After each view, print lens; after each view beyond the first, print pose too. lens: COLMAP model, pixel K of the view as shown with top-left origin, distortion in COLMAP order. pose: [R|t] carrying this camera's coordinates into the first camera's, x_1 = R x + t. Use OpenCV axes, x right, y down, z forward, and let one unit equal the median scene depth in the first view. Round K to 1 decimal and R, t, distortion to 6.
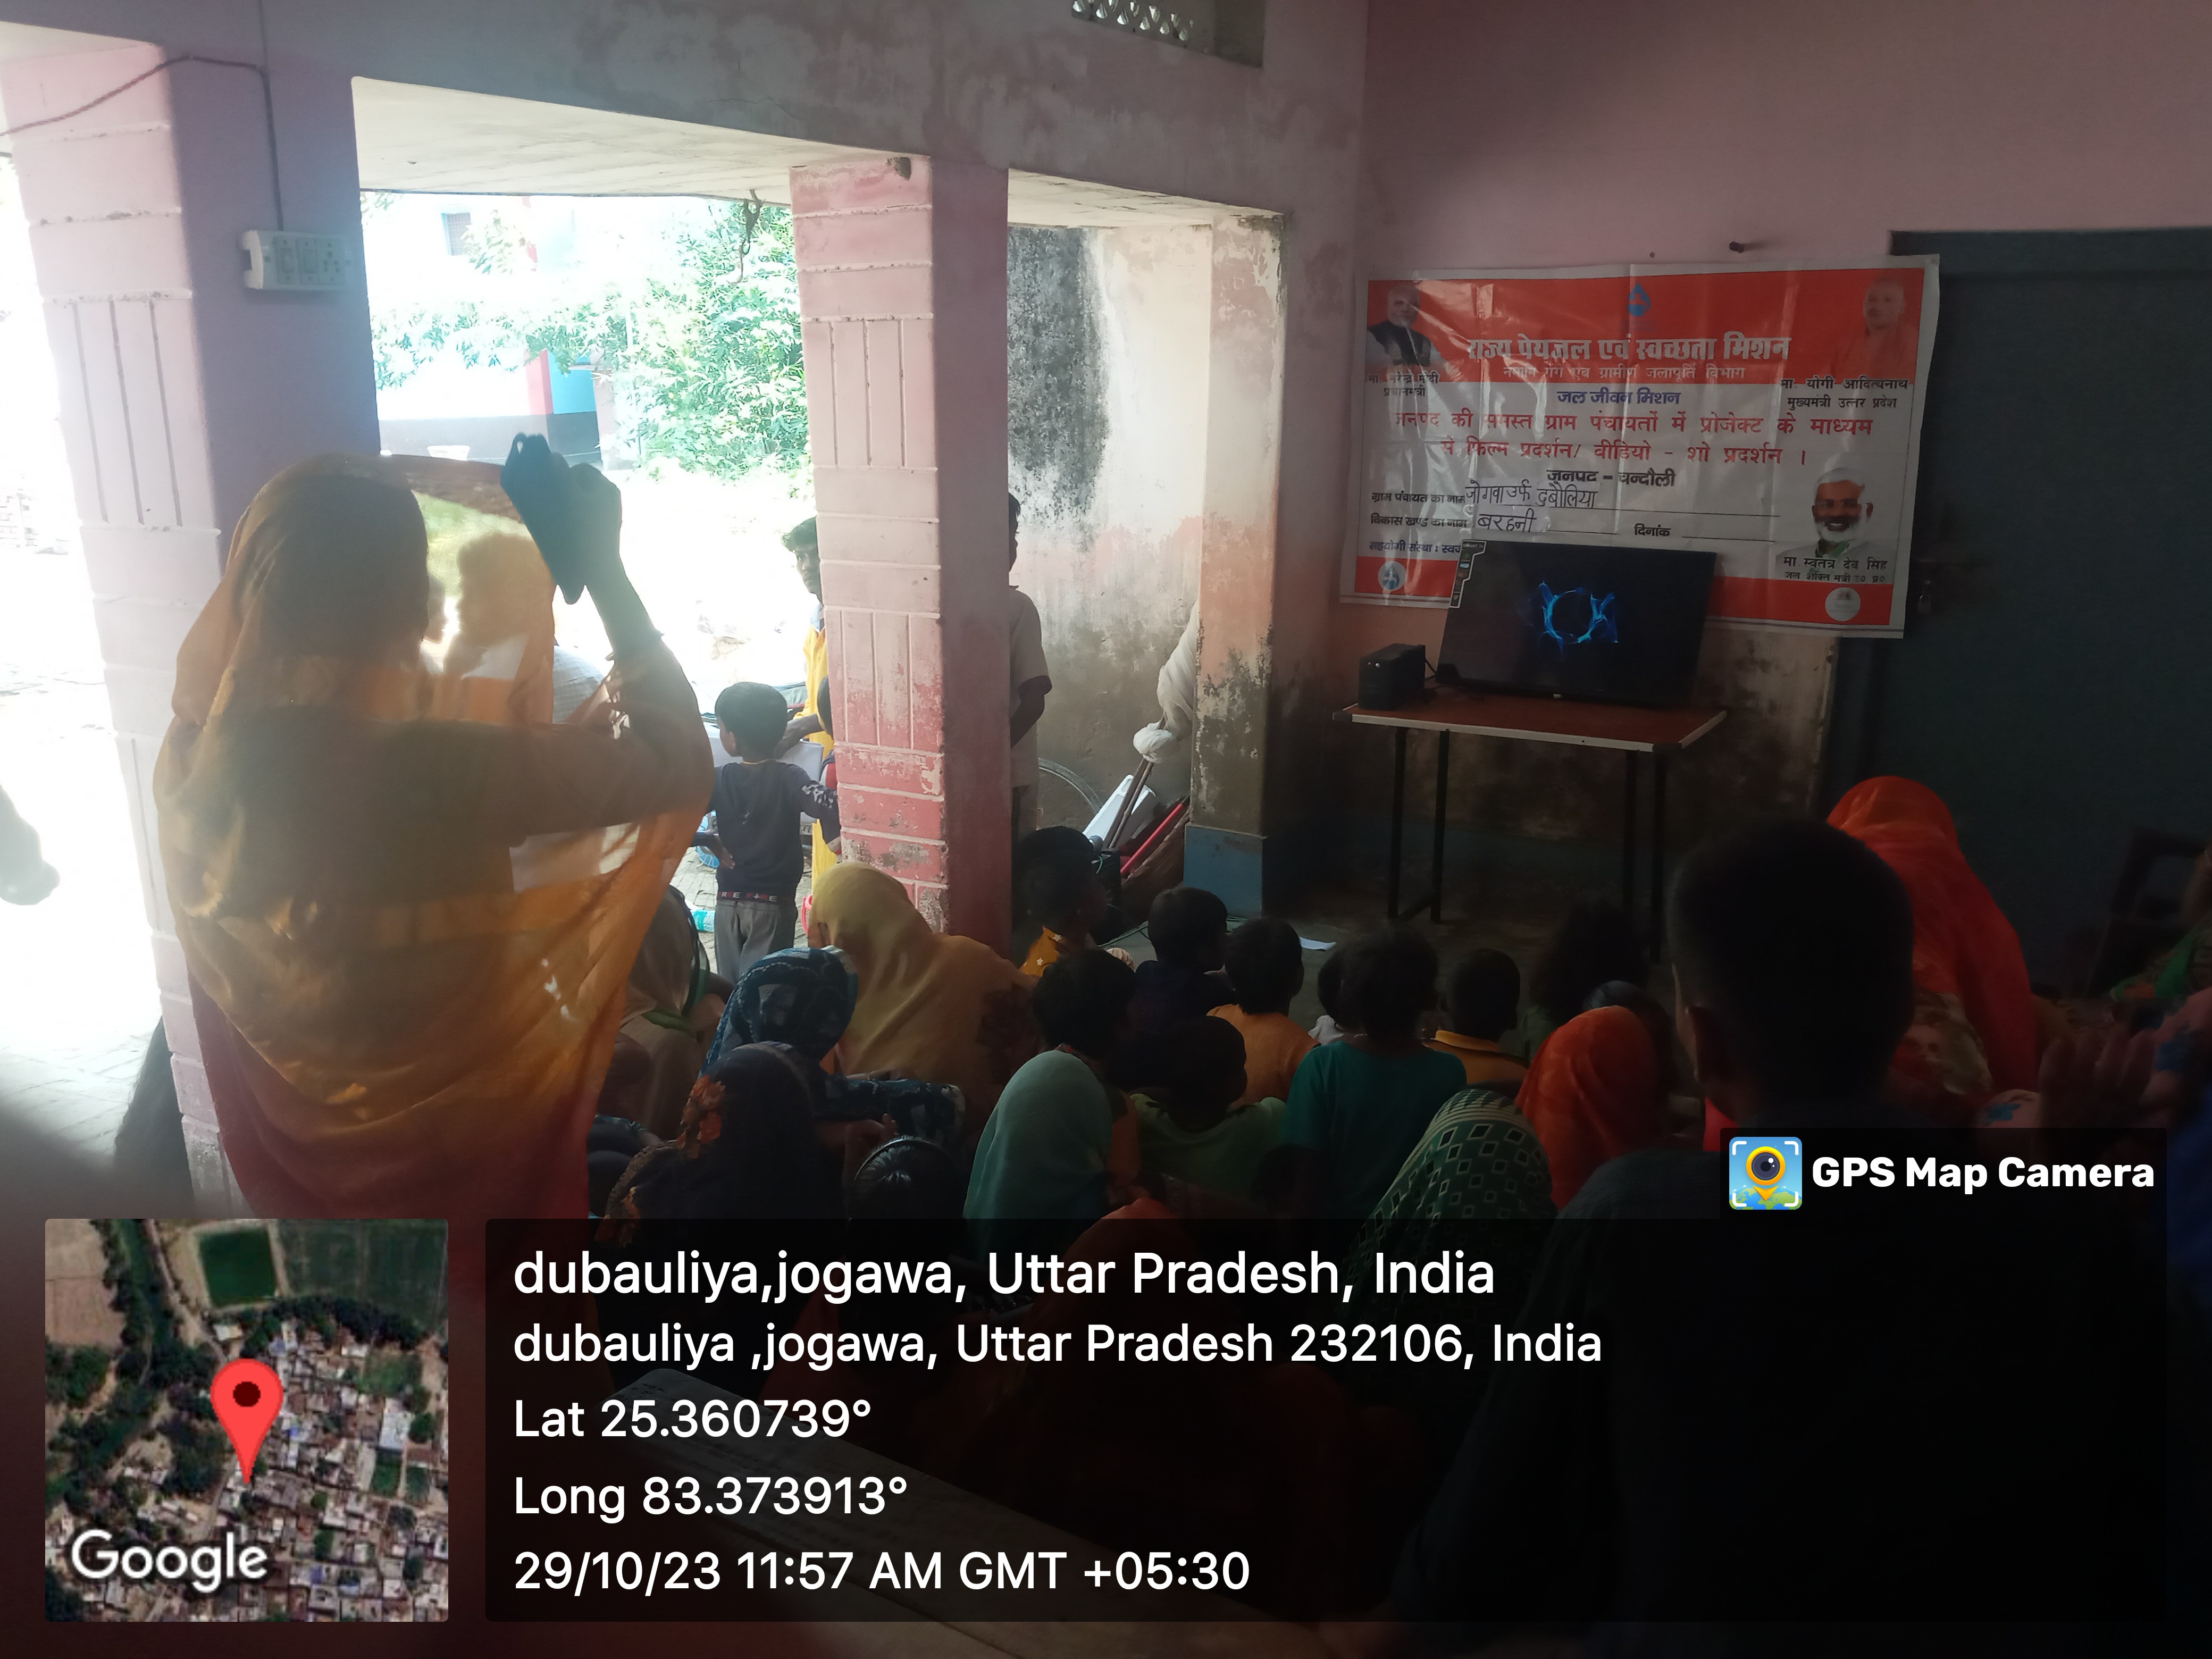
lens RADIAL K [[1845.3, 0, 1035.1], [0, 1845.3, 874.5], [0, 0, 1]] dist [0.021680, -0.036167]
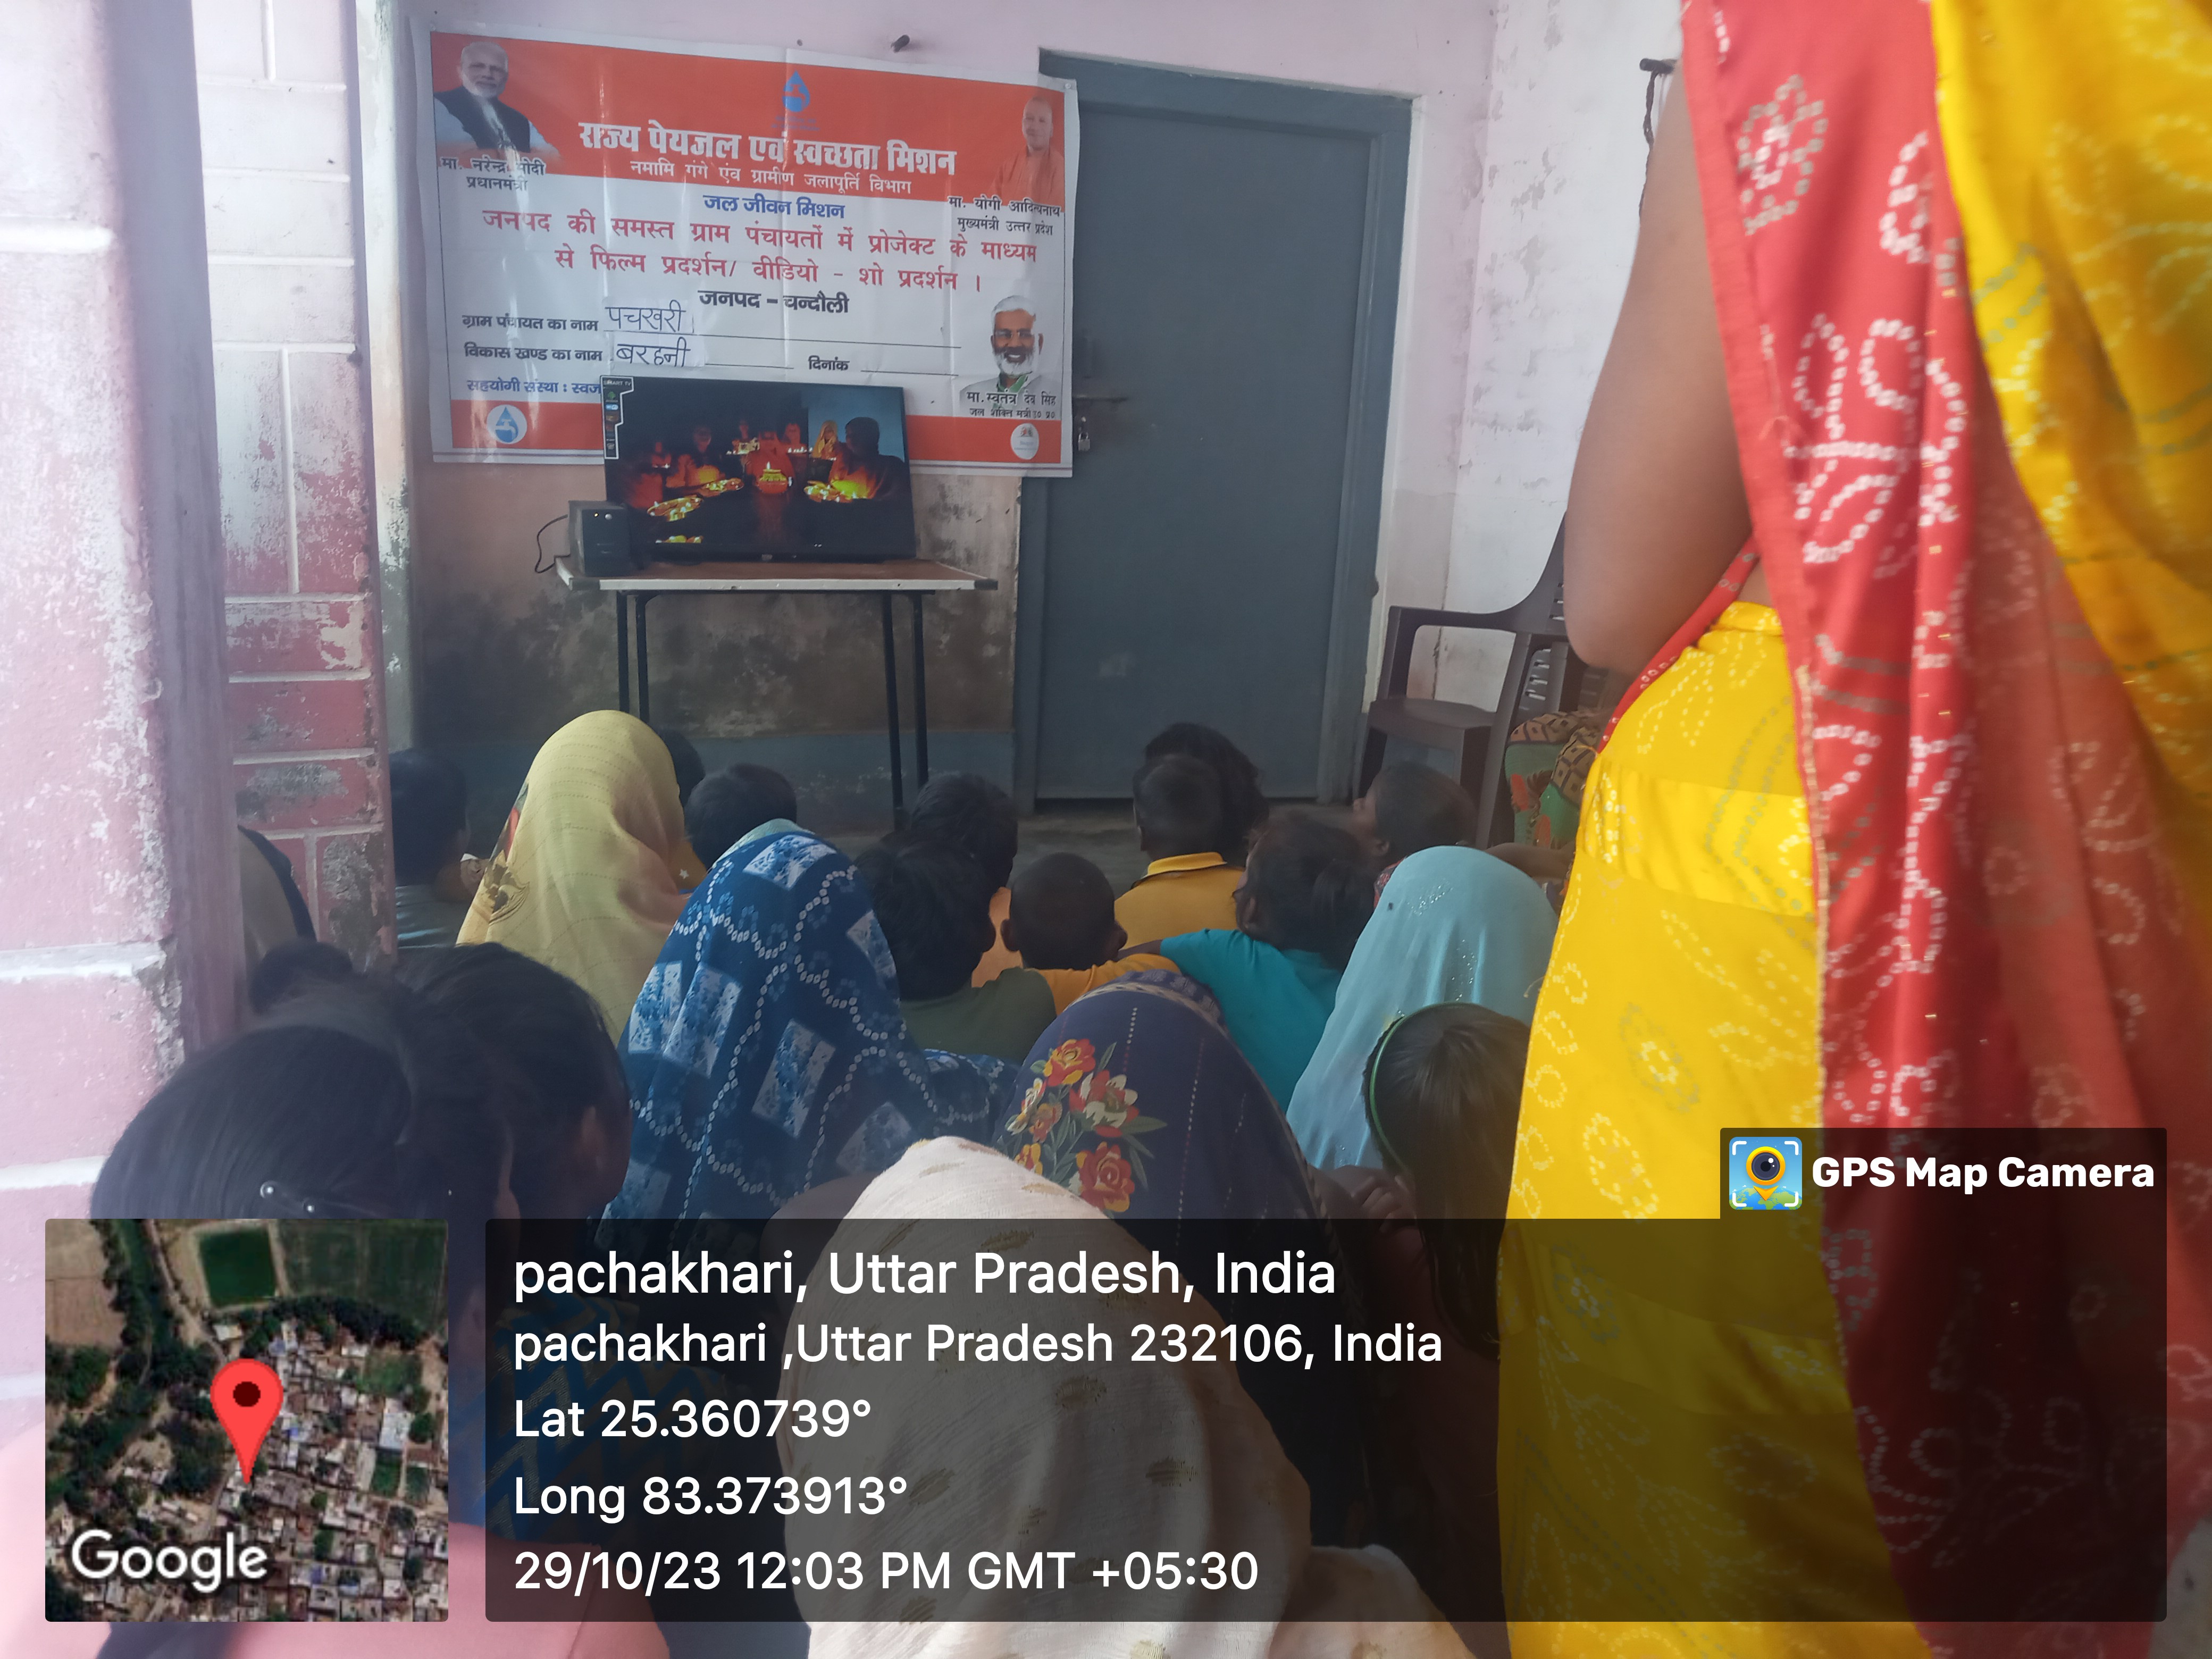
lens RADIAL K [[1845.3, 0, 1137.5], [0, 1845.3, 799.8], [0, 0, 1]] dist [0.021680, -0.036167]
pose [[0.623843, -0.136396, 0.769556, -0.286468], [0.182702, 0.982822, 0.026087, 0.021815], [-0.759895, 0.124326, 0.638047, 0.367612]]
